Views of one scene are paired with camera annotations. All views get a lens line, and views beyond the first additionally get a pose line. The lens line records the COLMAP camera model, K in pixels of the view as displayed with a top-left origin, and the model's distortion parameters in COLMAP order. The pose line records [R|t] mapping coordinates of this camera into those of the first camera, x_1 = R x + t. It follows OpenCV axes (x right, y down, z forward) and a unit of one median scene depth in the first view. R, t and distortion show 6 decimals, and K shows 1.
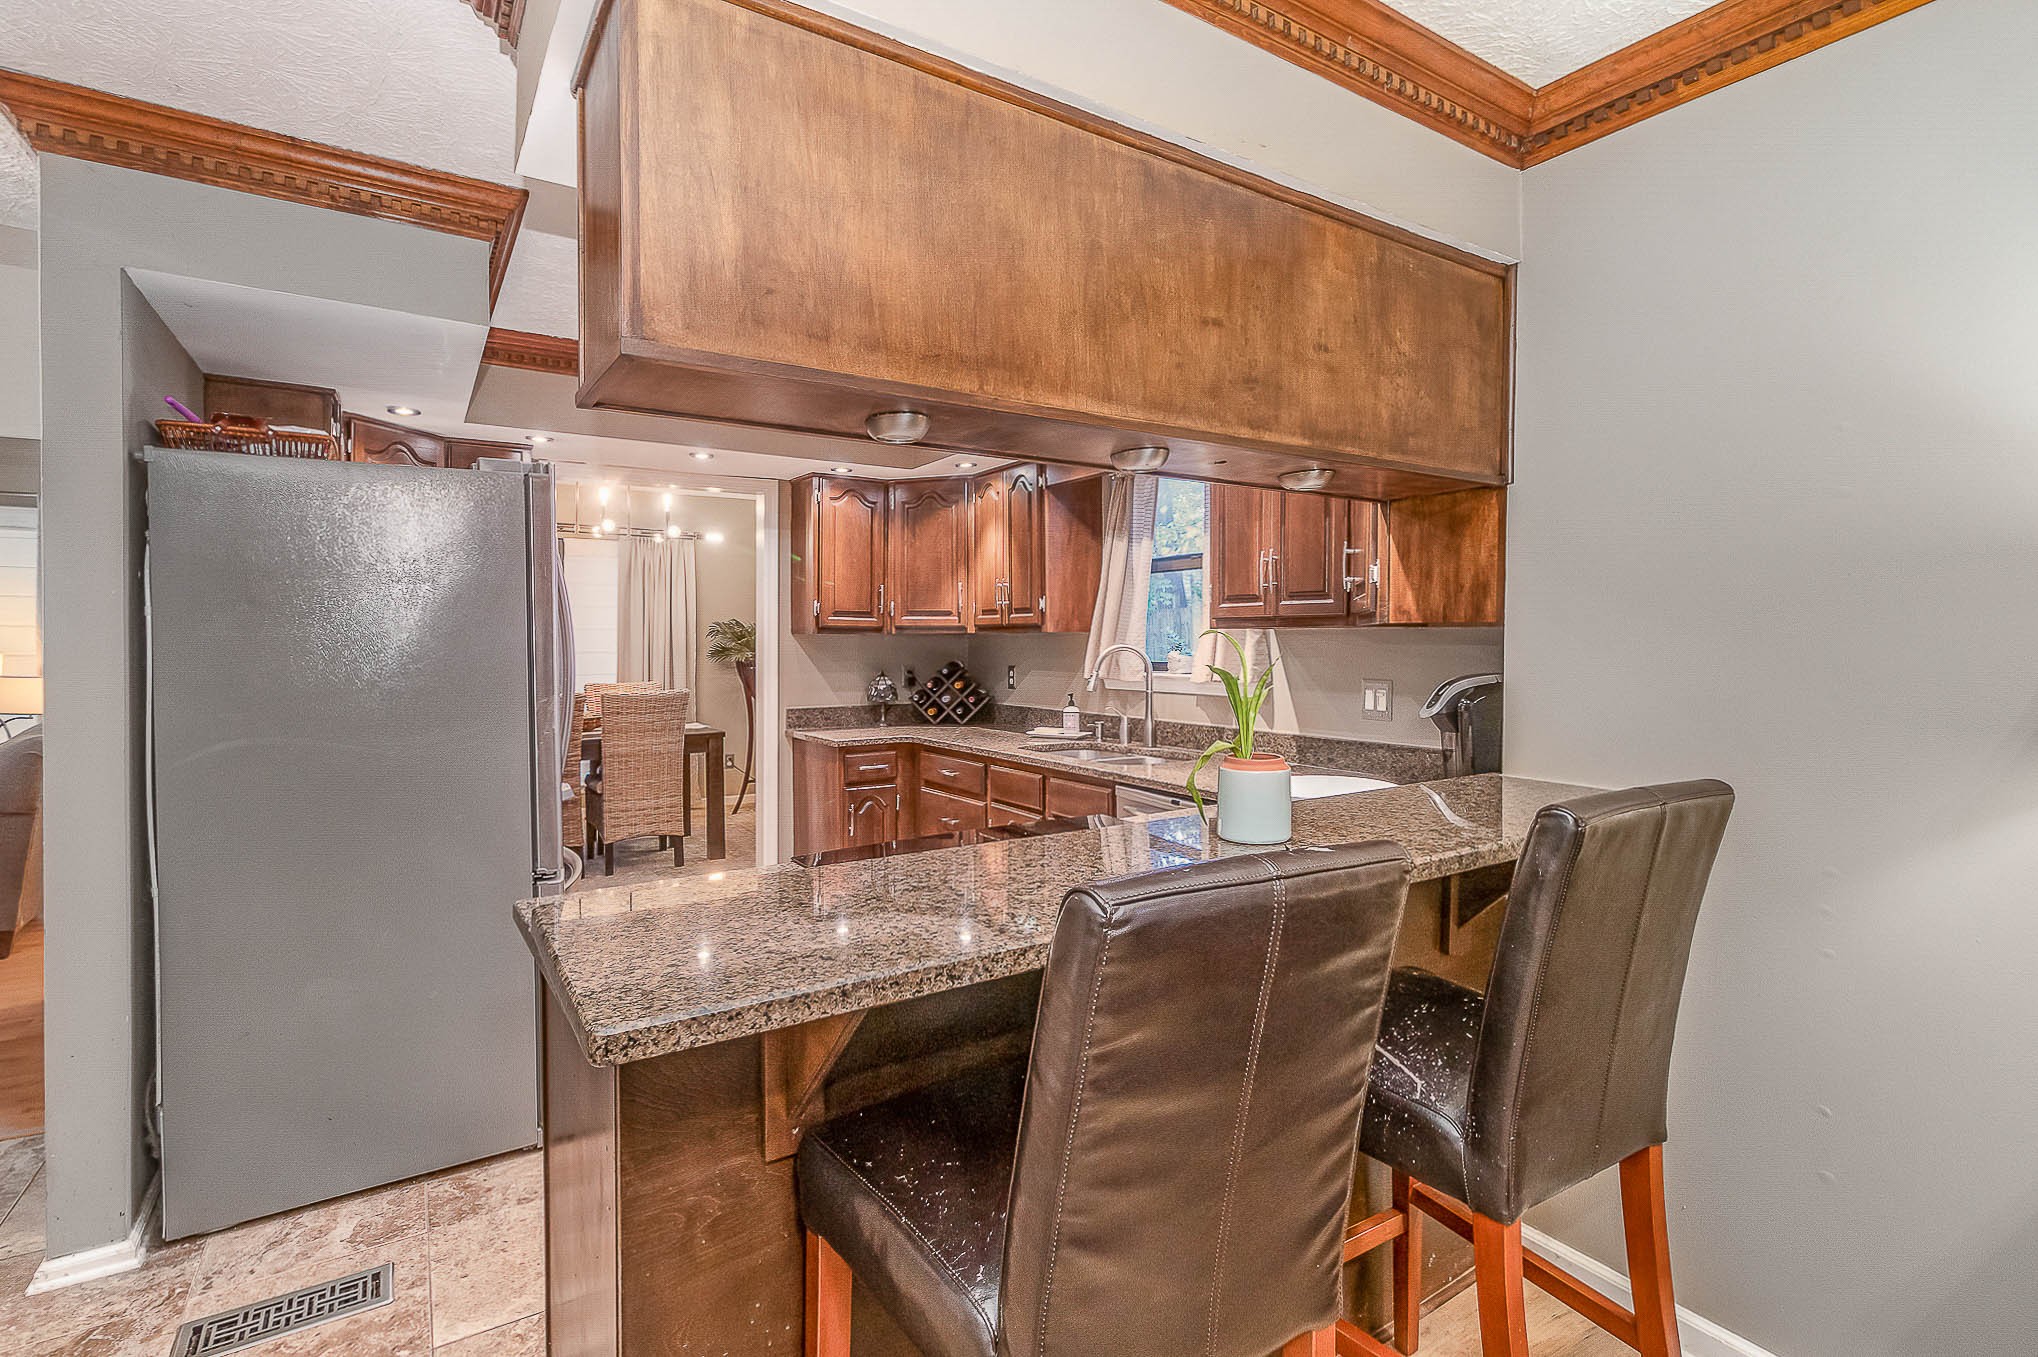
lens RADIAL K [[955.3, 0, 1023.4], [0, 955.3, 619.6], [0, 0, 1]] dist [-0.004427, 0.000228]
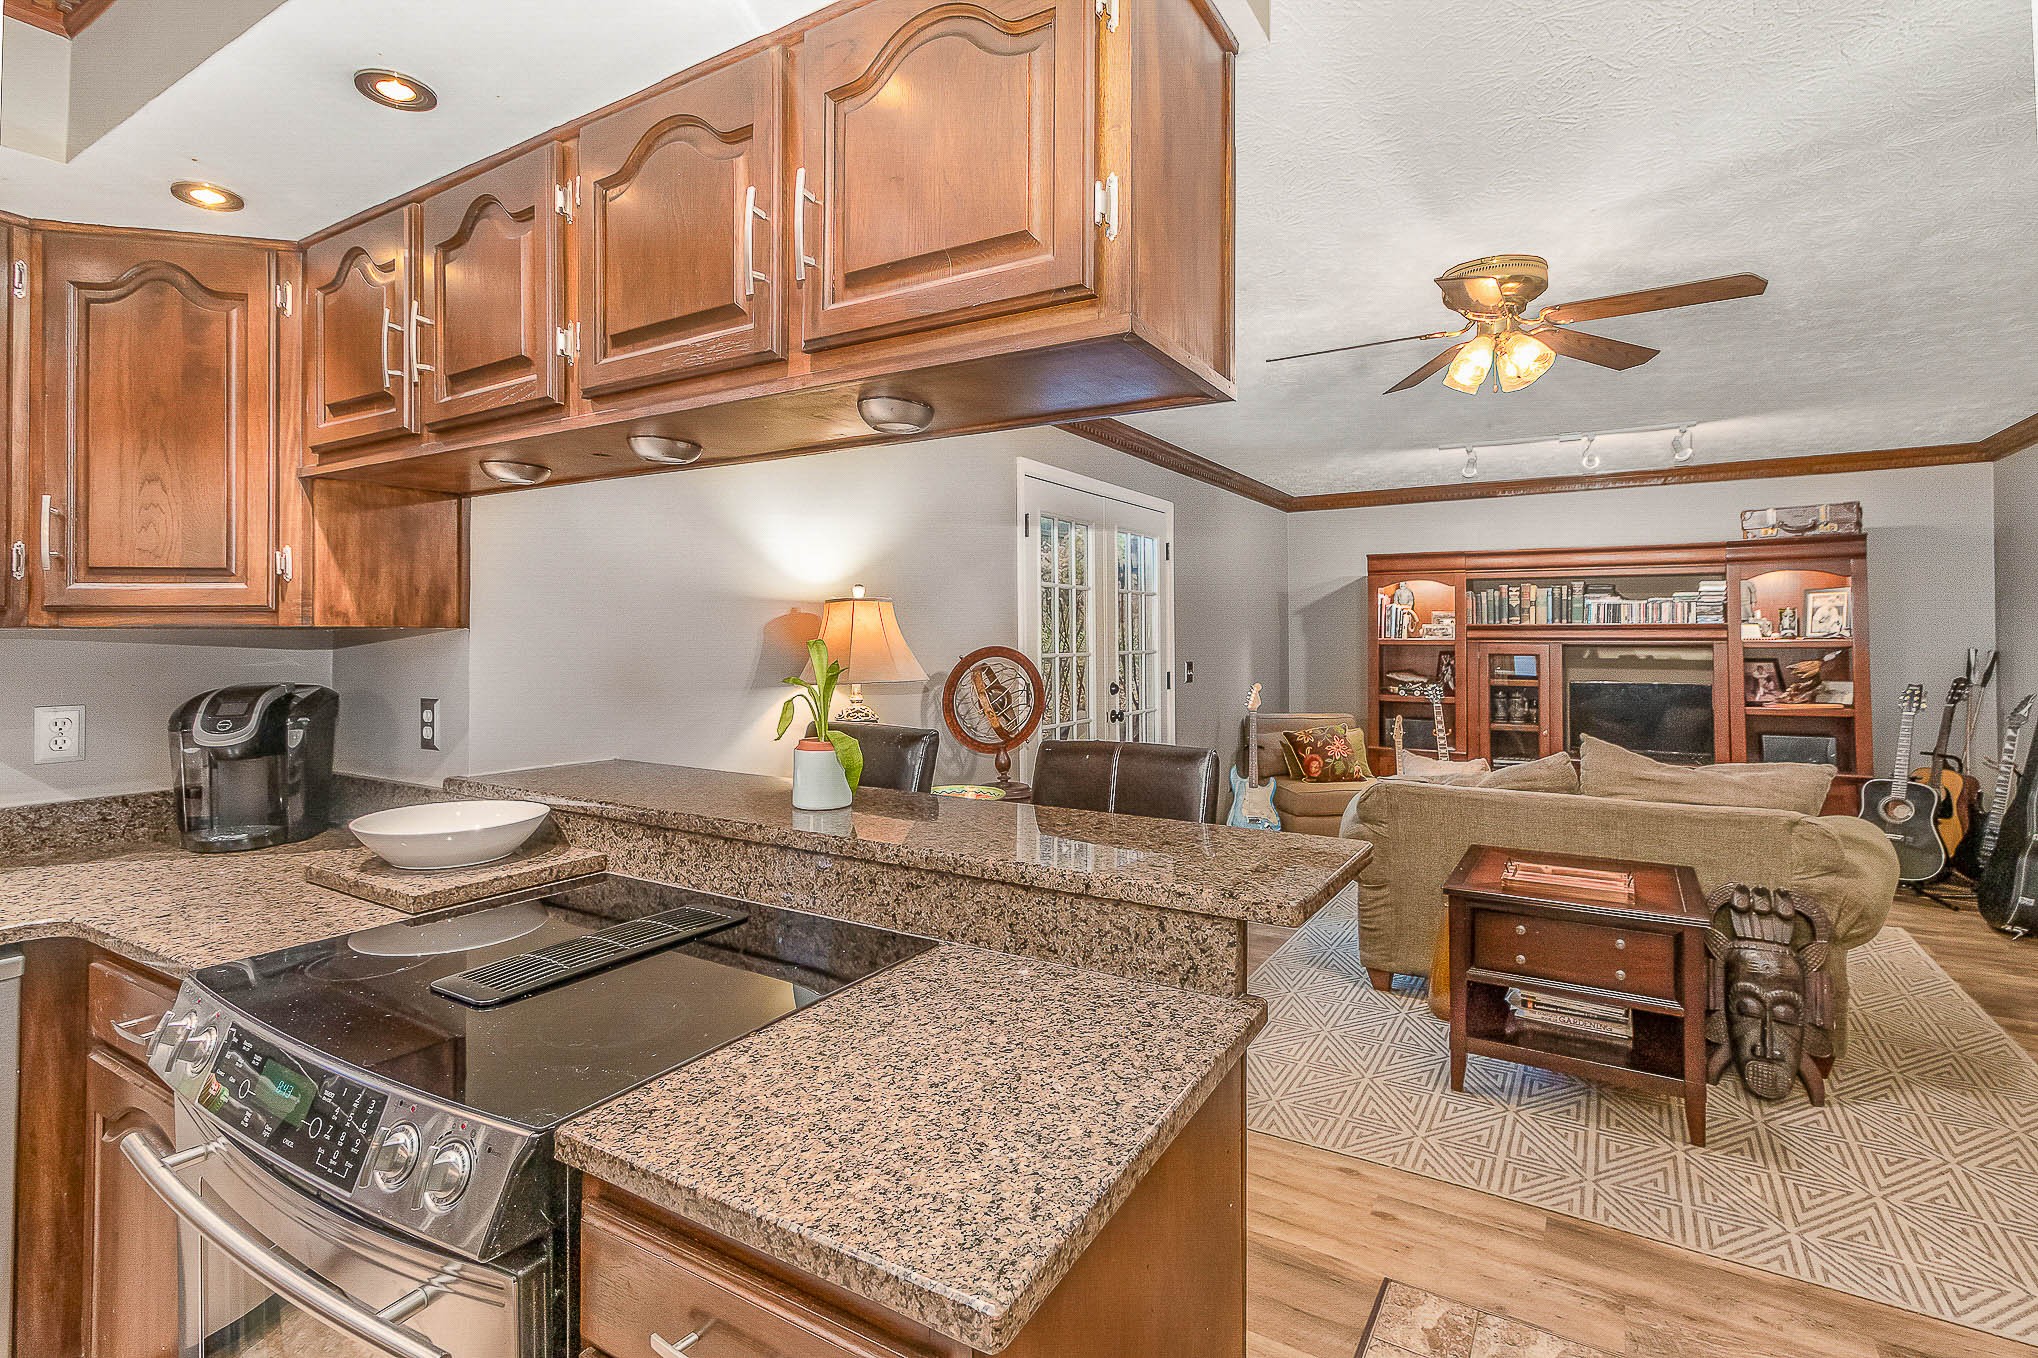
lens RADIAL K [[955.3, 0, 1023.4], [0, 955.3, 620.1], [0, 0, 1]] dist [-0.004427, 0.000228]
pose [[-0.424254, 0.013060, 0.905449, -0.328274], [-0.021040, 0.999484, -0.024275, 0.003008], [-0.905299, -0.029350, -0.423761, 0.422484]]
